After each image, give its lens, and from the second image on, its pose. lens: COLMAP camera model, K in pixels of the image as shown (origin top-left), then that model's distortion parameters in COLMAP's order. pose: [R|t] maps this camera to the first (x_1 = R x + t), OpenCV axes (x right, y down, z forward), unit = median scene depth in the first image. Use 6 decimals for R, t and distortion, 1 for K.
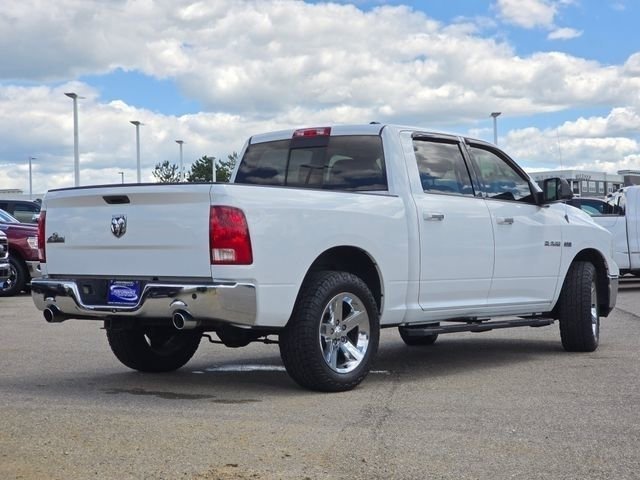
lens RADIAL K [[1369.3, 0, 319.5], [0, 1369.3, 240.5], [0, 0, 1]] dist [0.047810, 0.000000]
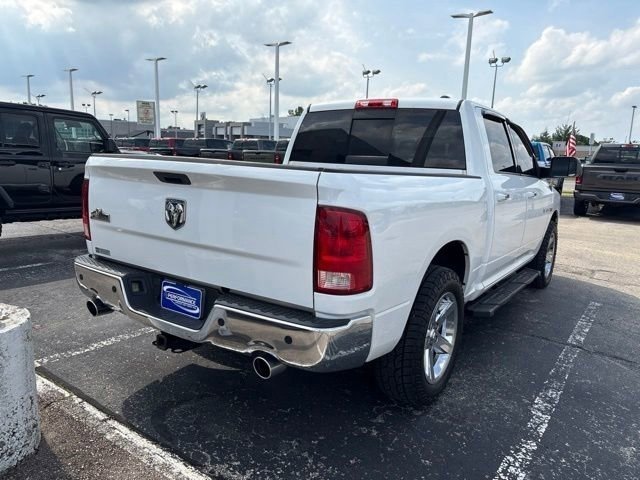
lens RADIAL K [[481.1, 0, 331.7], [0, 481.1, 239.2], [0, 0, 1]] dist [0.018779, -0.001830]
pose [[0.991868, 0.026573, 0.124469, -0.093765], [-0.048034, 0.983795, 0.172741, -0.045454], [-0.117862, -0.177315, 0.977071, 0.723986]]
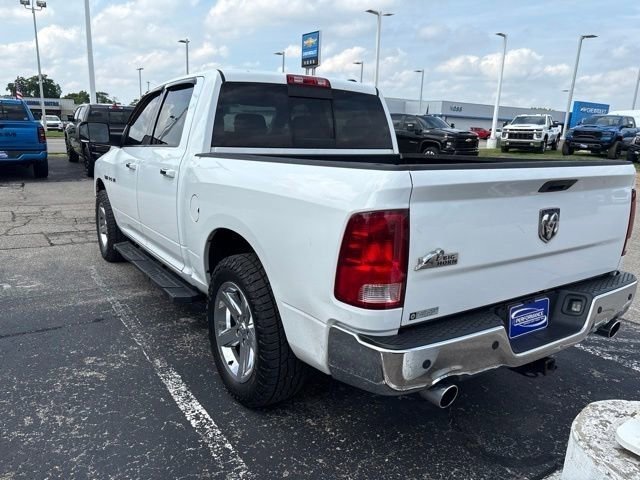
lens RADIAL K [[481.1, 0, 316.9], [0, 481.1, 240.6], [0, 0, 1]] dist [0.018779, -0.001830]
pose [[0.260982, -0.191603, 0.946138, -0.391920], [-0.039720, 0.977143, 0.208838, -0.046566], [-0.964526, -0.092083, 0.247406, 1.035333]]
